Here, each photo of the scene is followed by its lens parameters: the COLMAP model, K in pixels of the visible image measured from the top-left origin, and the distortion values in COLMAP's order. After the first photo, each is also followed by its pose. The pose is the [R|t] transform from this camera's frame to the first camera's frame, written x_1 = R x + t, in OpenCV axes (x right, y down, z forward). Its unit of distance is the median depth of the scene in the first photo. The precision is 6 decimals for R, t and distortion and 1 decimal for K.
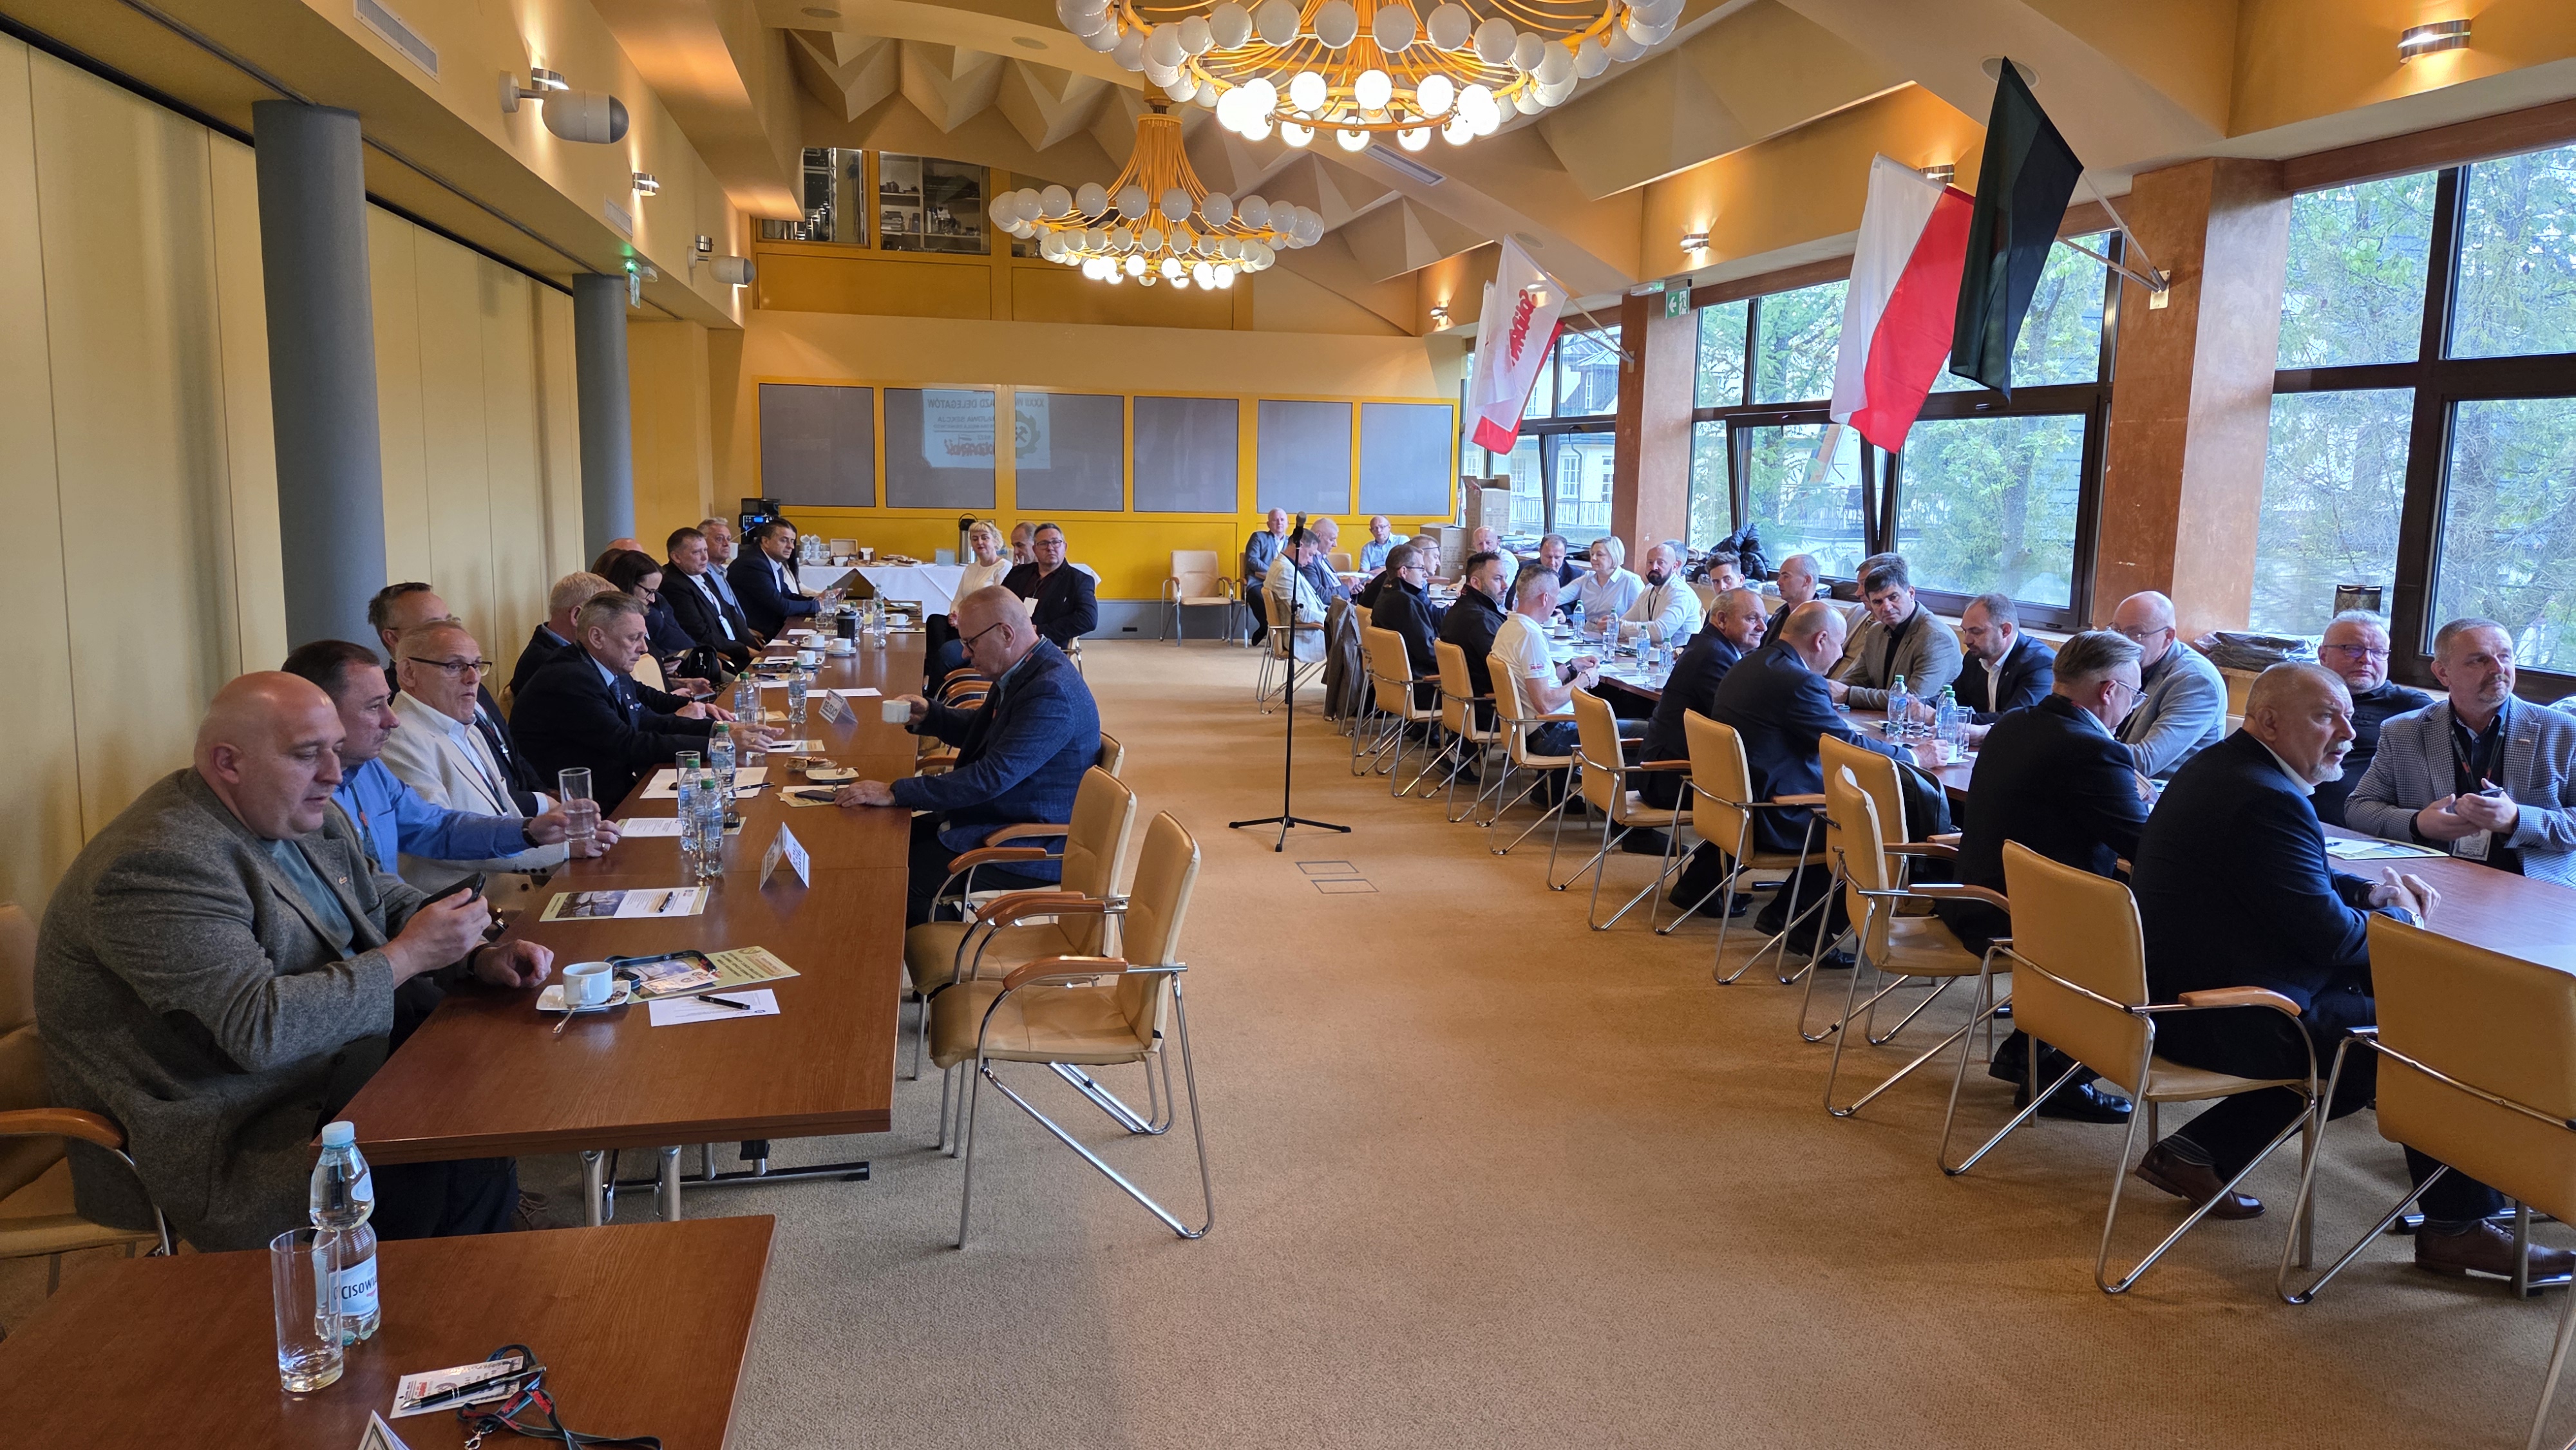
lens RADIAL K [[1726.2, 0, 1298.5], [0, 1726.2, 693.4], [0, 0, 1]] dist [0.085119, -0.076639]
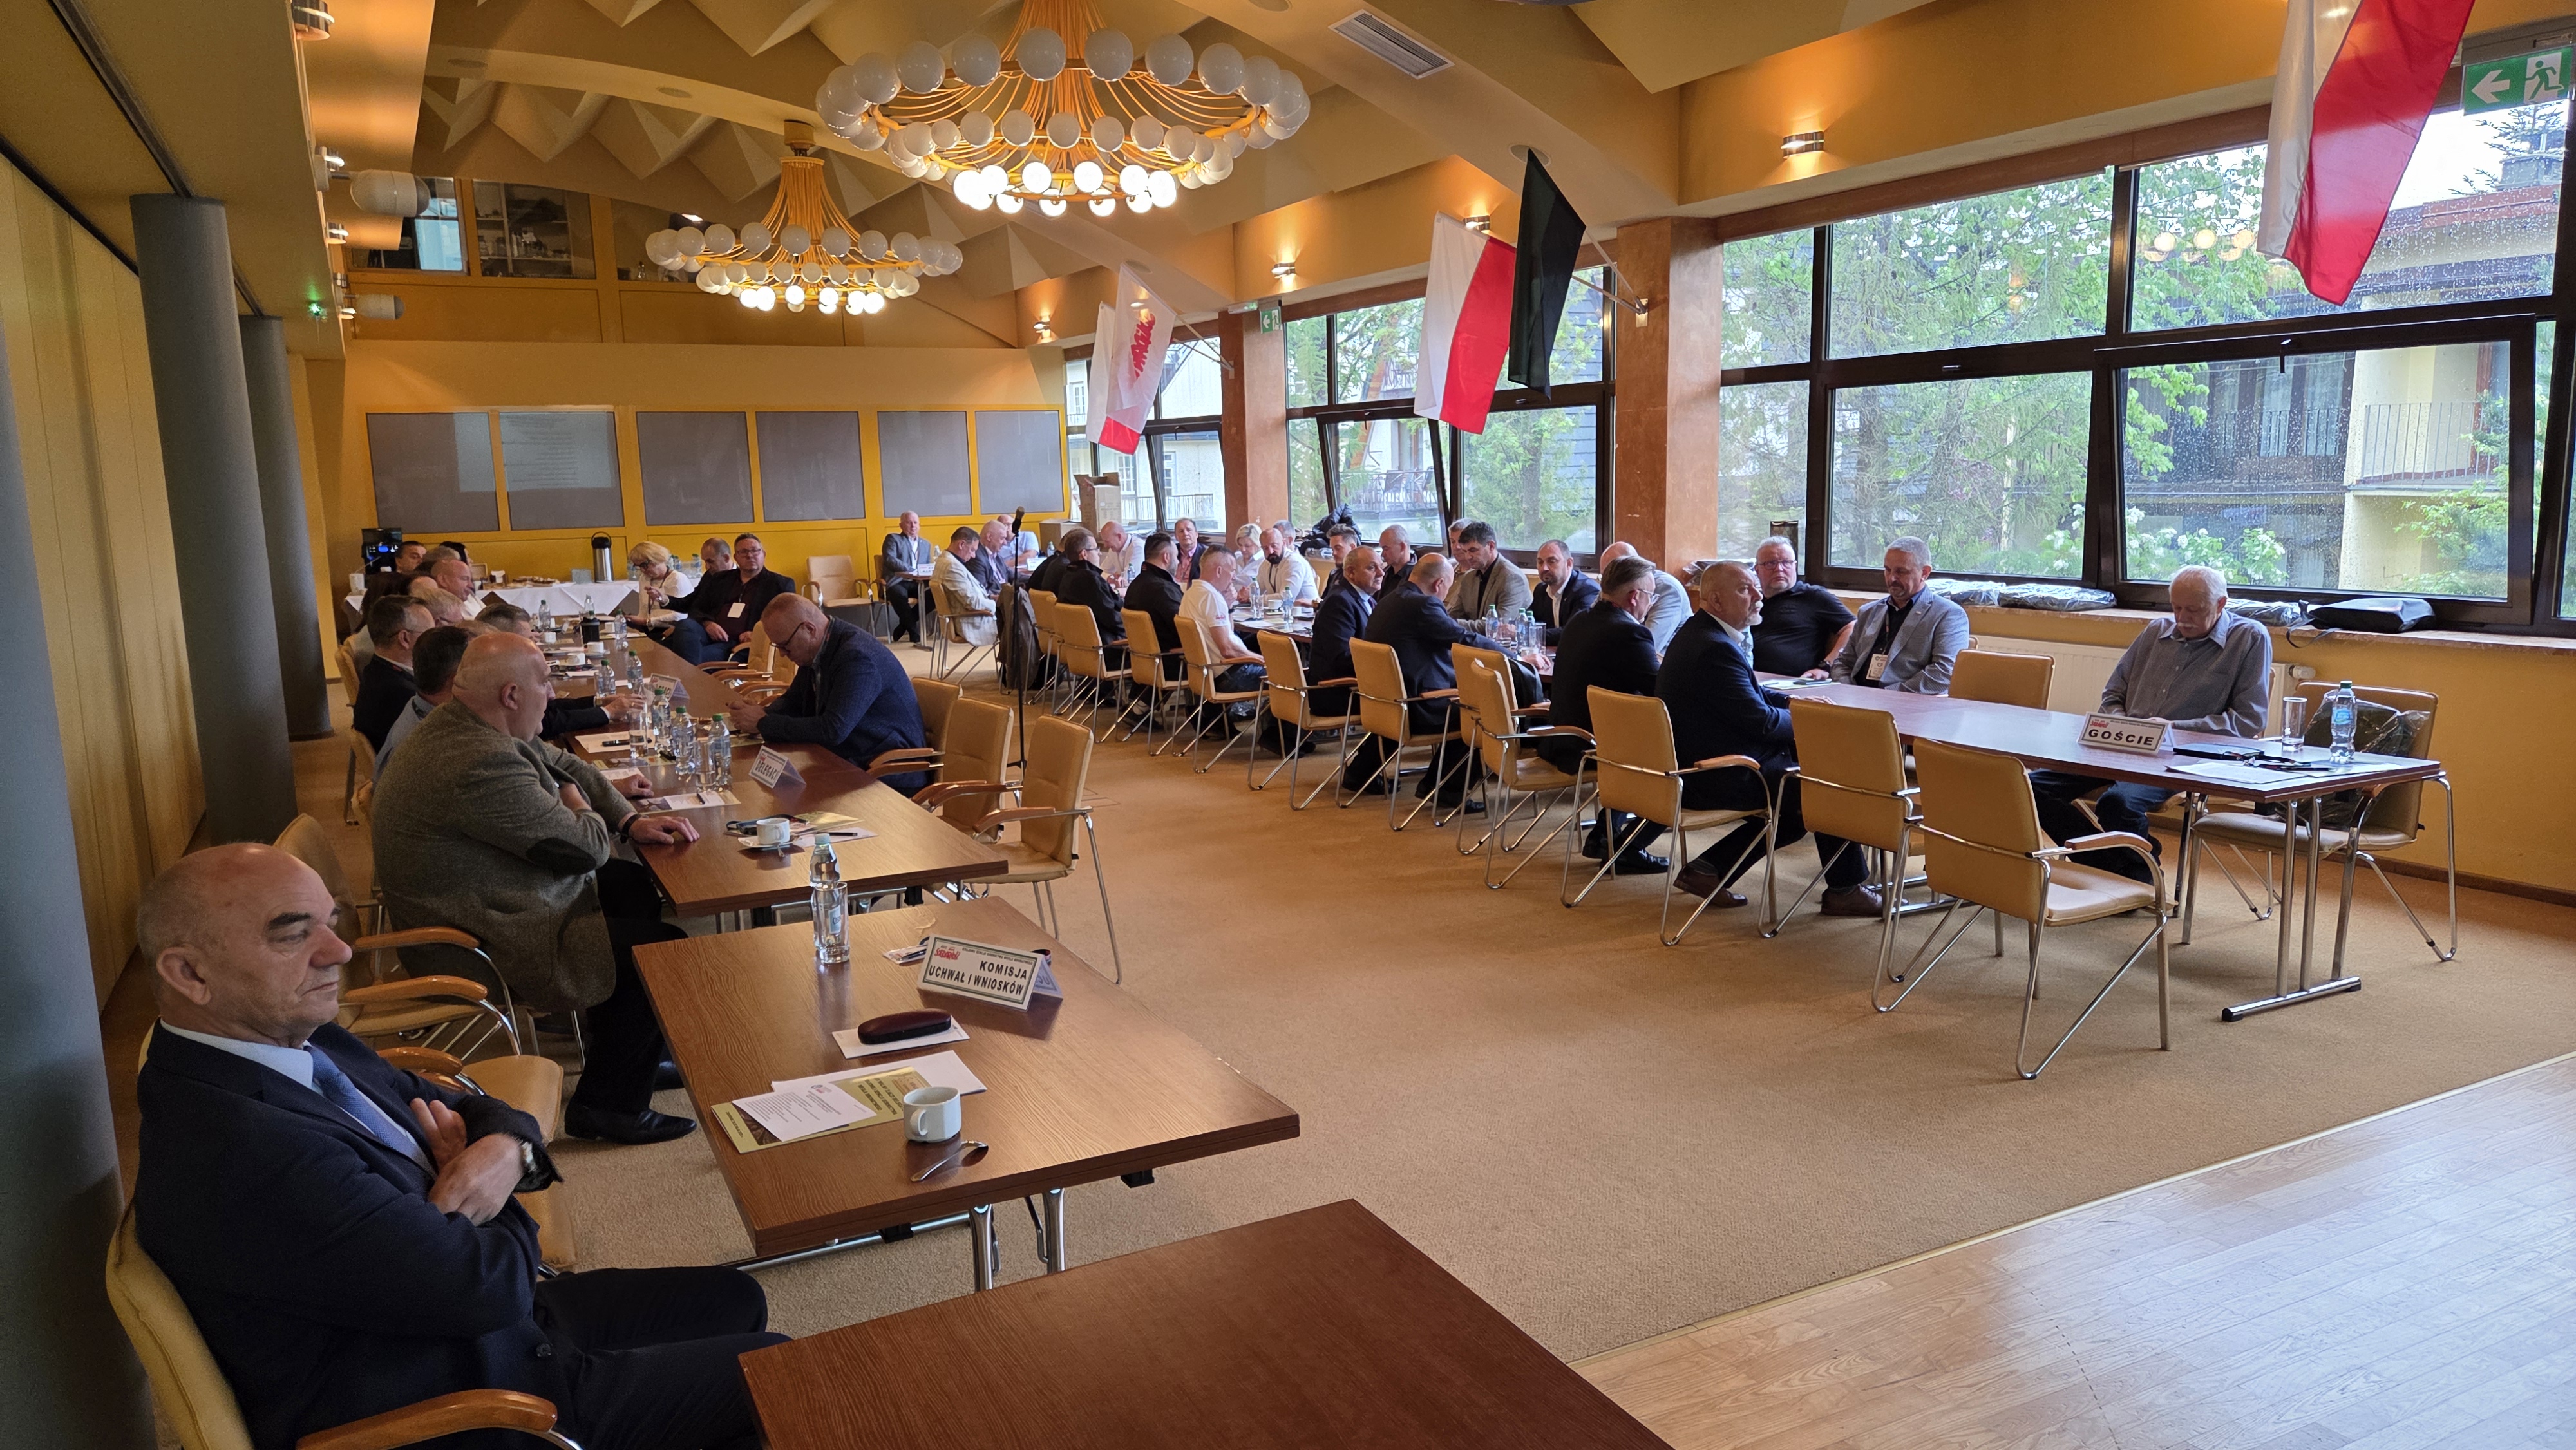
lens RADIAL K [[1726.2, 0, 1305.8], [0, 1726.2, 732.3], [0, 0, 1]] dist [0.085119, -0.076639]
pose [[0.963495, -0.085162, 0.253822, -0.135266], [0.079391, 0.996300, 0.032913, 0.030666], [-0.255685, -0.011561, 0.966691, -0.249172]]
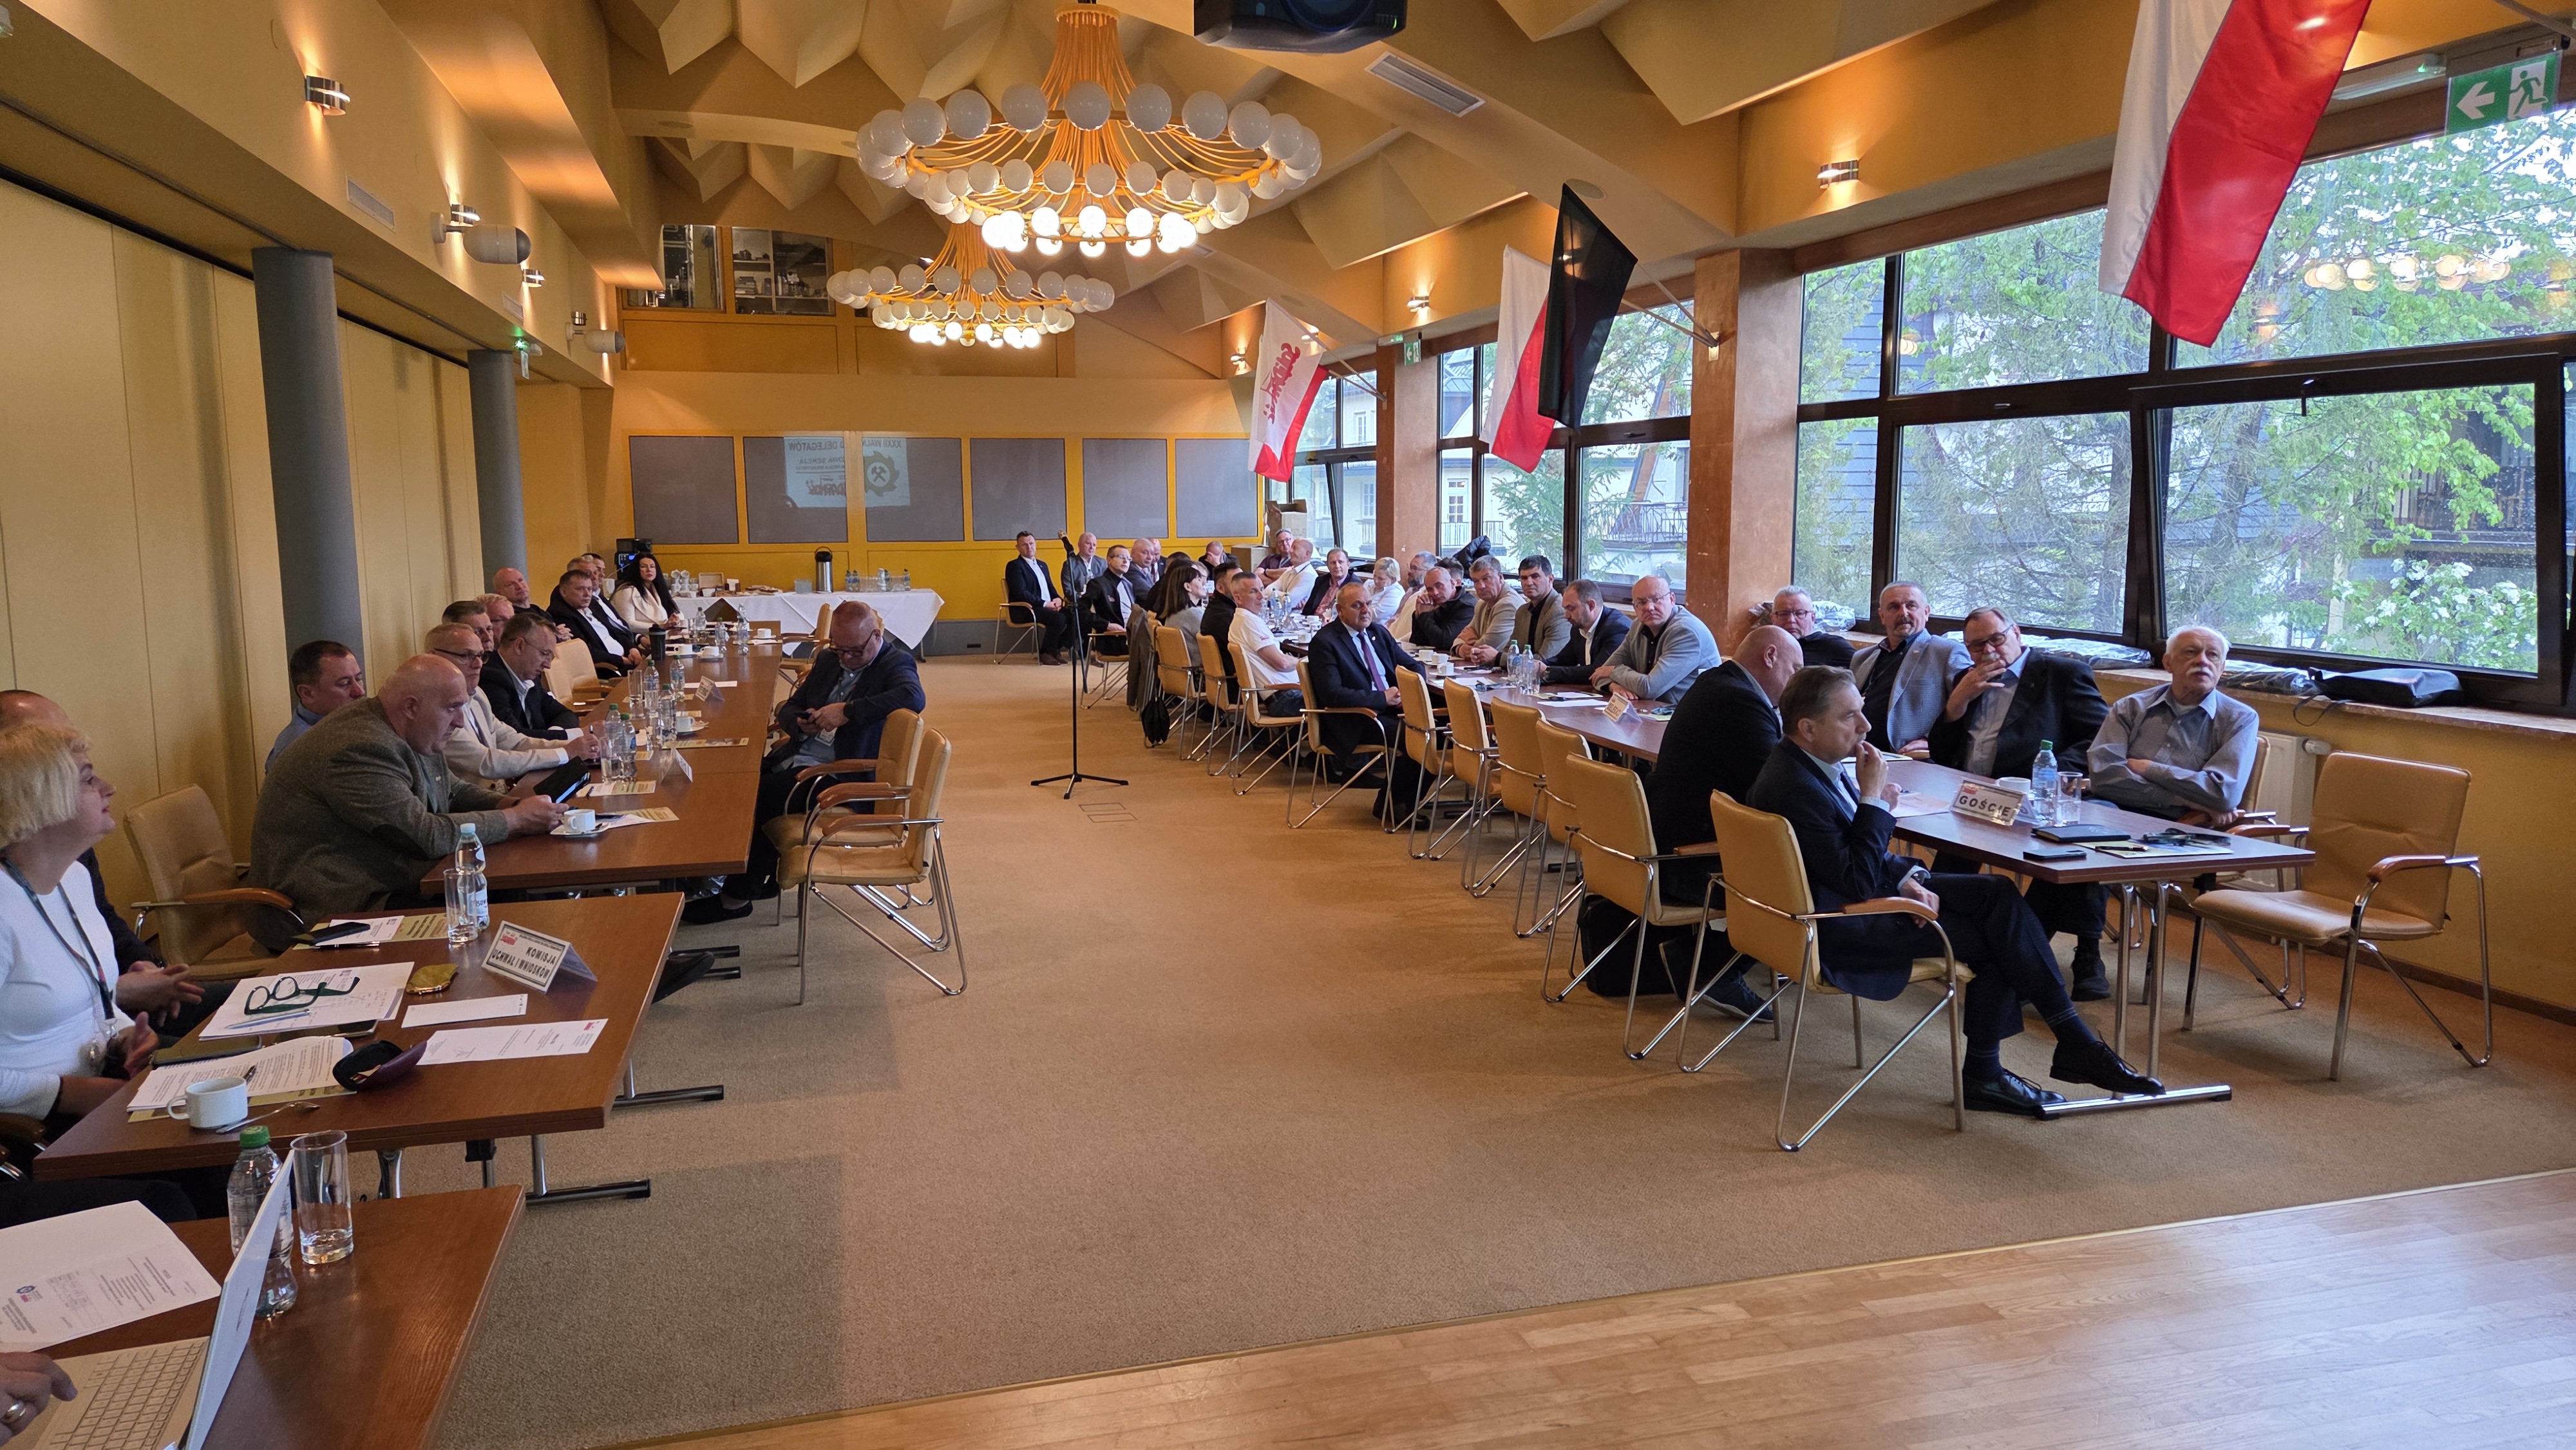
lens RADIAL K [[1726.2, 0, 1264.9], [0, 1726.2, 706.8], [0, 0, 1]] dist [0.085119, -0.076639]
pose [[0.998166, -0.034761, 0.049562, 0.078582], [0.035222, 0.999344, -0.008453, 0.042117], [-0.049236, 0.010183, 0.998735, -0.296742]]
